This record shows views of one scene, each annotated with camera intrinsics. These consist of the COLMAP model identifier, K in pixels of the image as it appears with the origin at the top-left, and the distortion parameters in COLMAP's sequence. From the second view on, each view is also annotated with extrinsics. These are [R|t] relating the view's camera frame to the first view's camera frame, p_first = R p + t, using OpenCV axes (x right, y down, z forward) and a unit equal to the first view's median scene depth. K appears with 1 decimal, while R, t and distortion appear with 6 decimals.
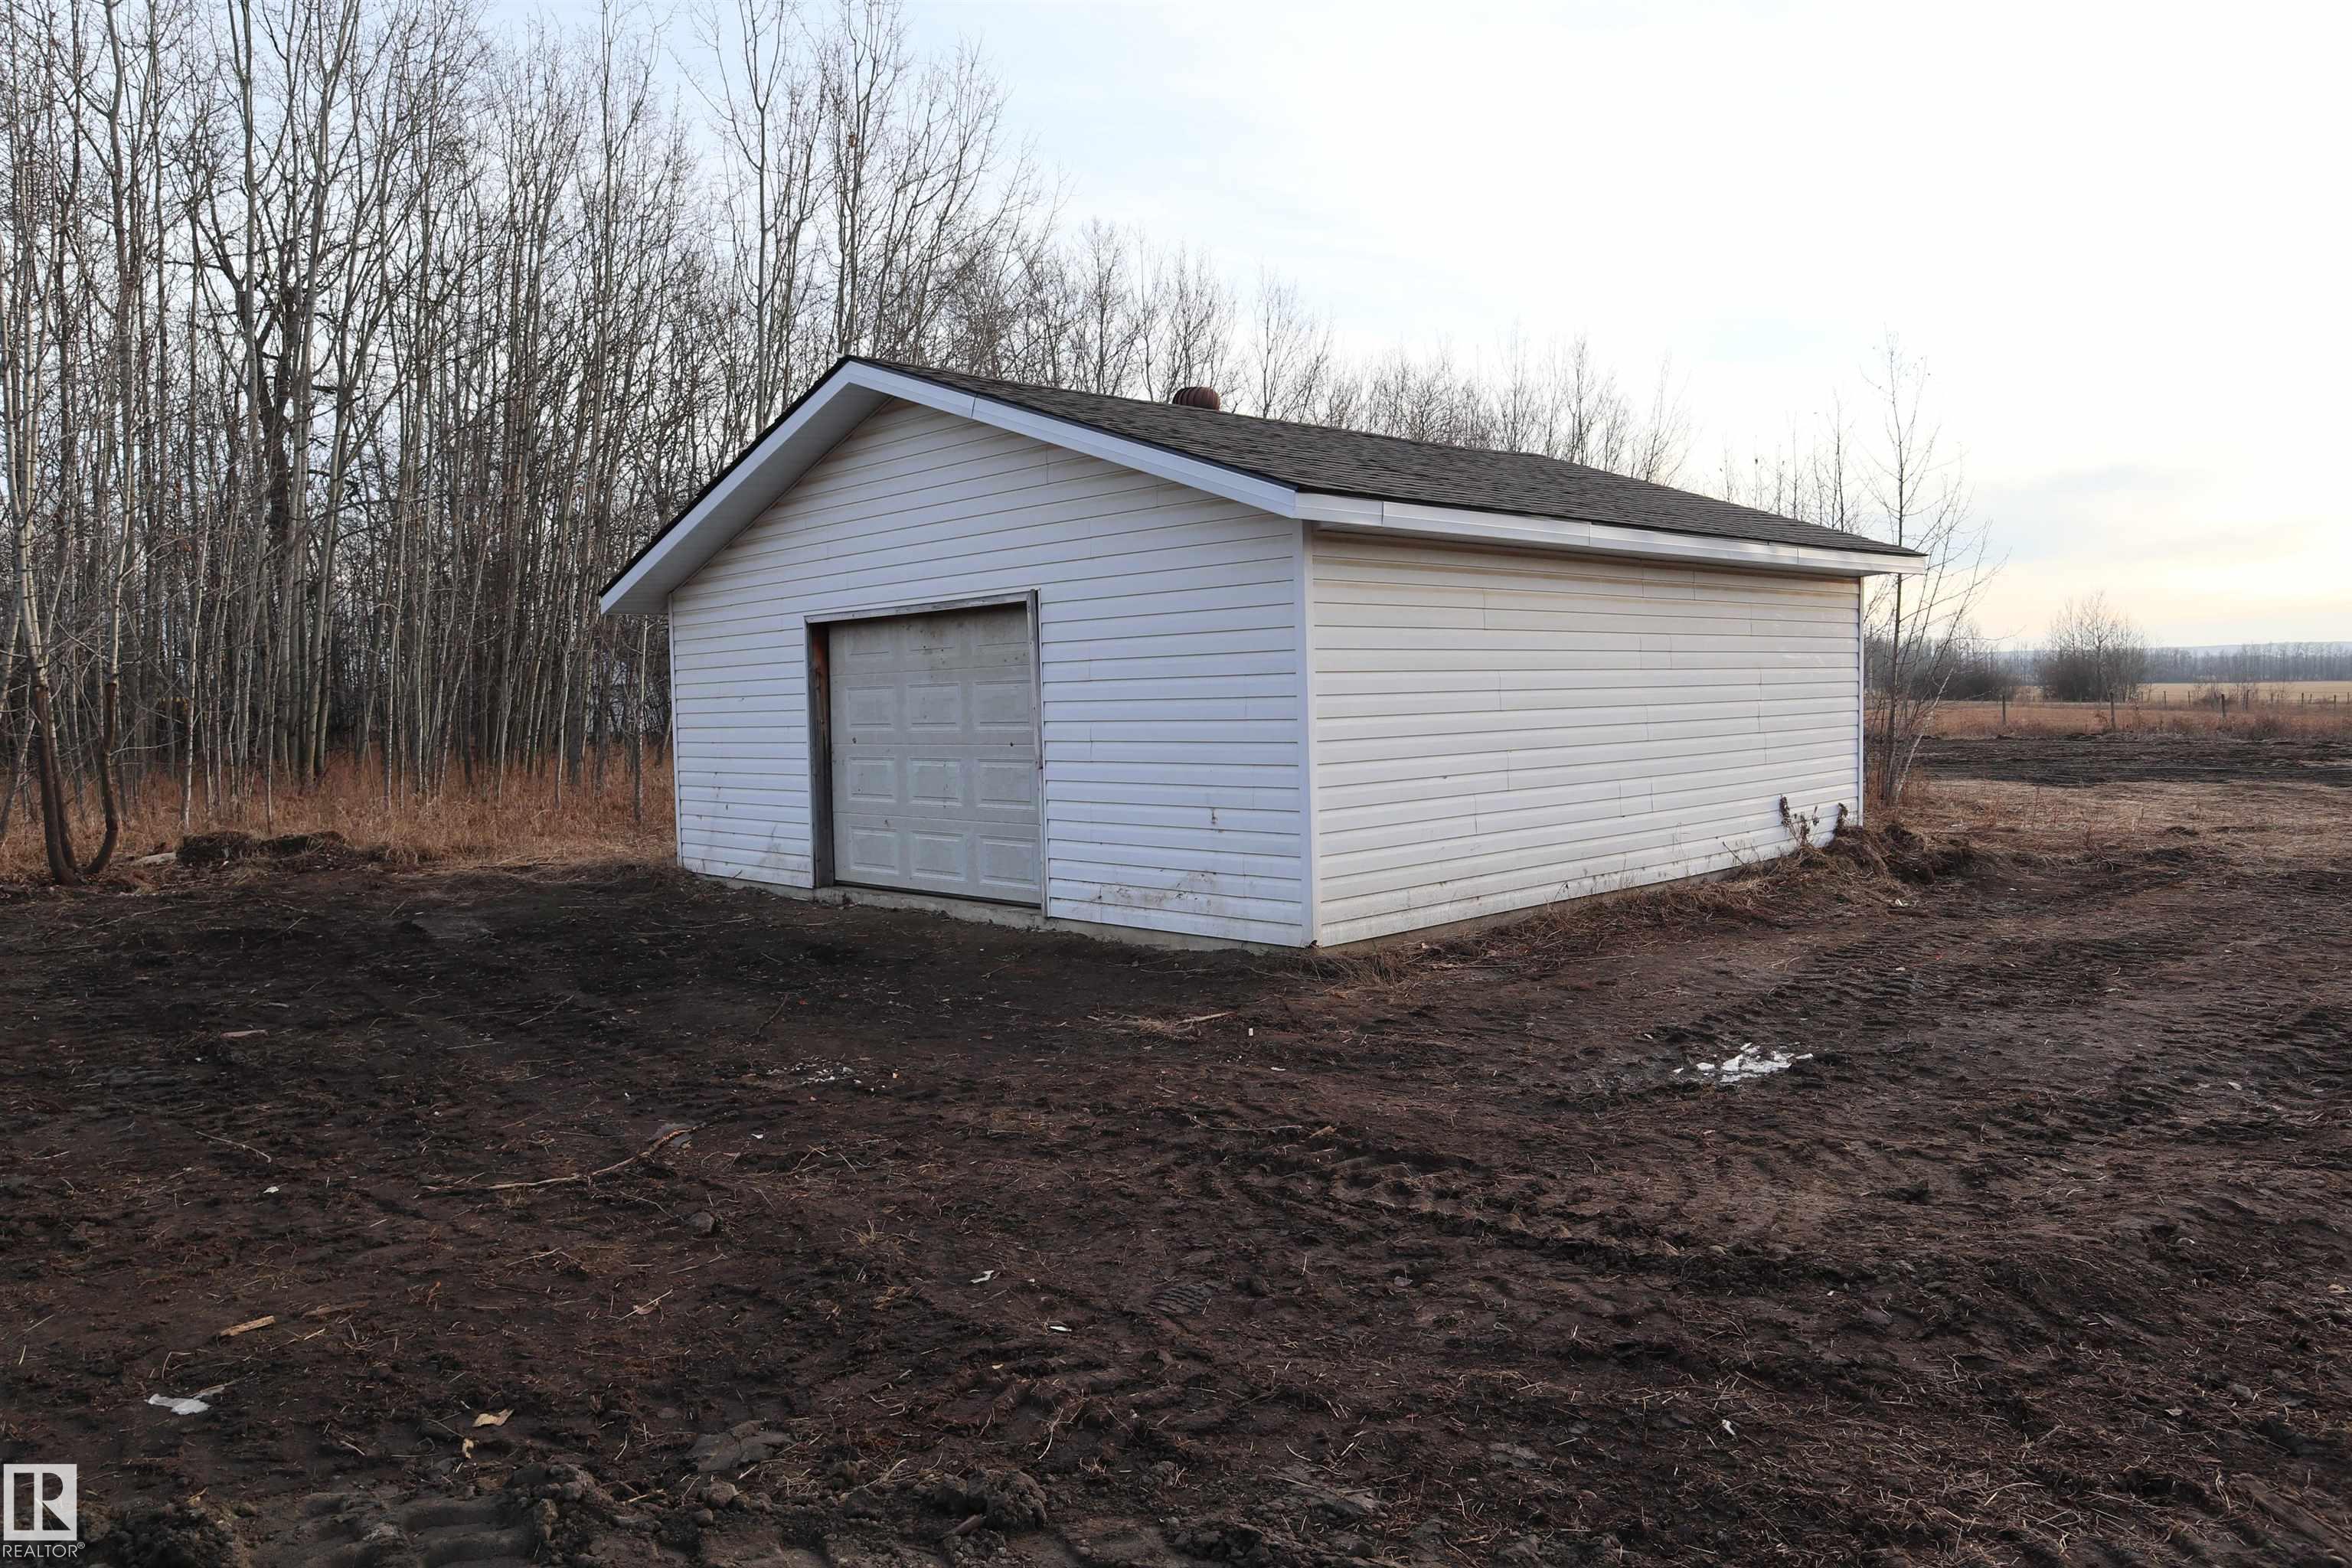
lens RADIAL K [[1625.9, 0, 1141.2], [0, 1625.9, 803.4], [0, 0, 1]] dist [-0.134566, 0.090452]
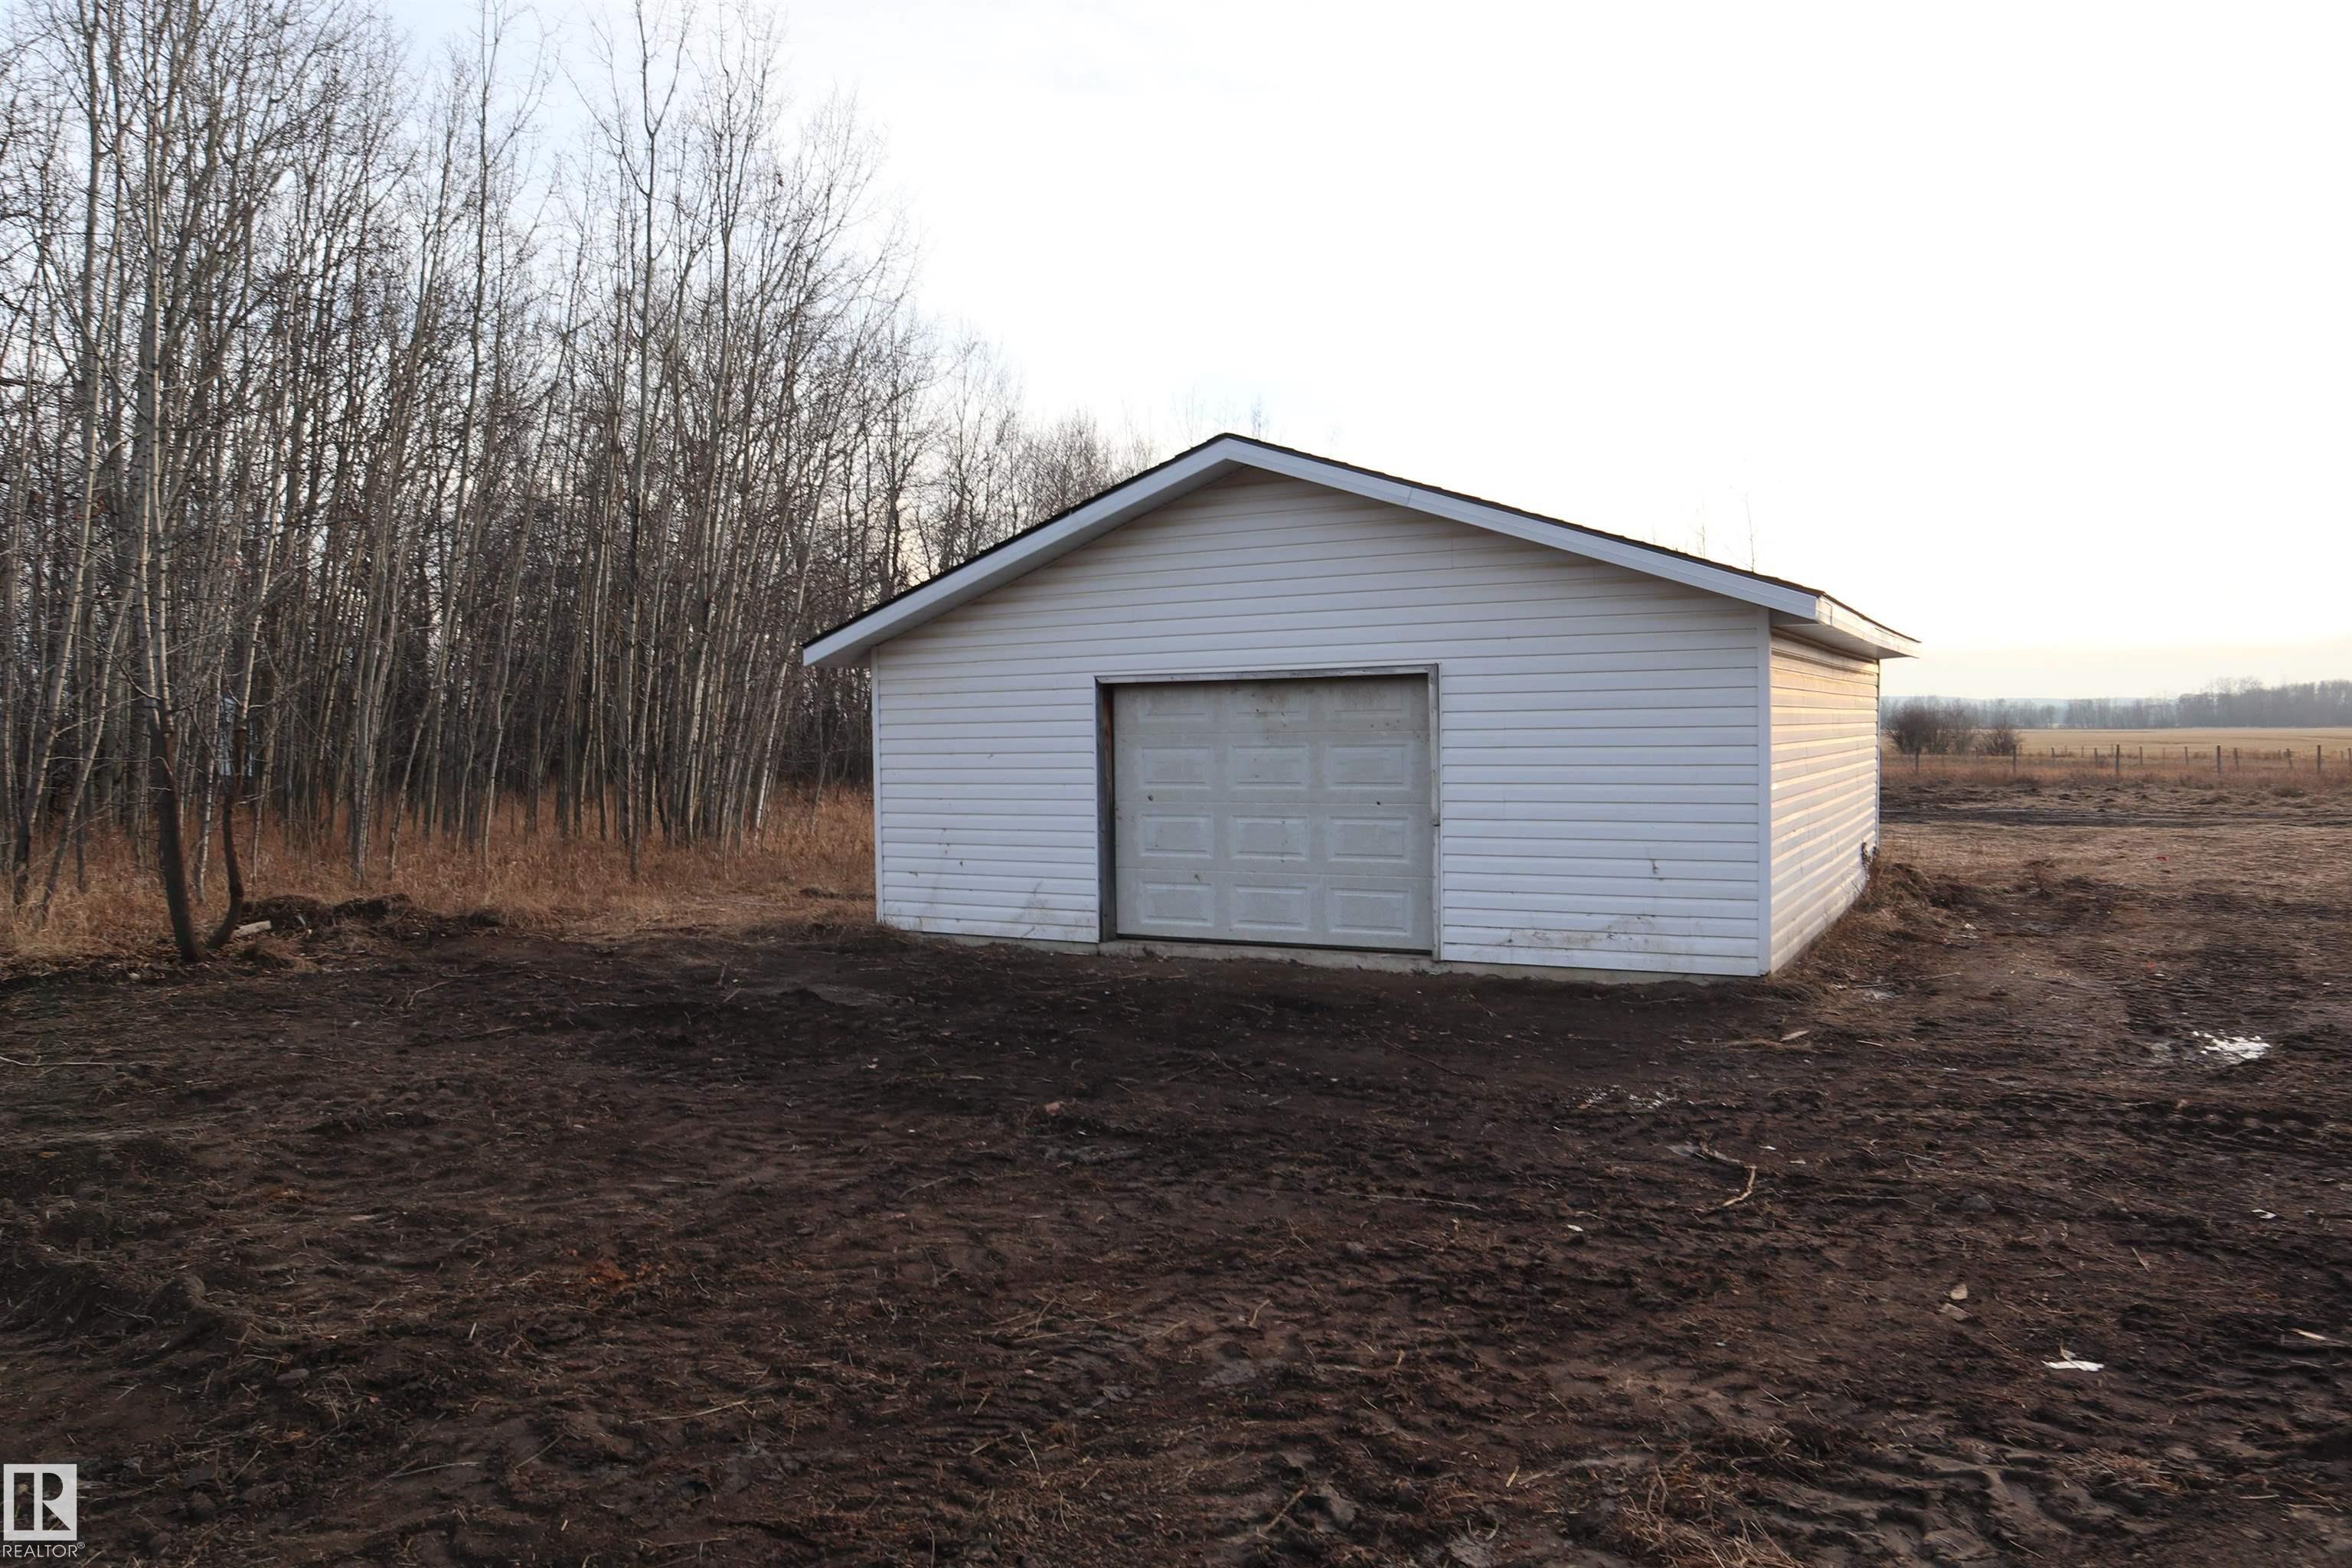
lens RADIAL K [[1625.9, 0, 1141.2], [0, 1625.9, 803.4], [0, 0, 1]] dist [-0.134566, 0.090452]
pose [[0.953032, -0.001186, 0.302867, -0.514085], [0.009604, 0.999608, -0.026306, -0.008434], [-0.302717, 0.027979, 0.952670, 0.014971]]
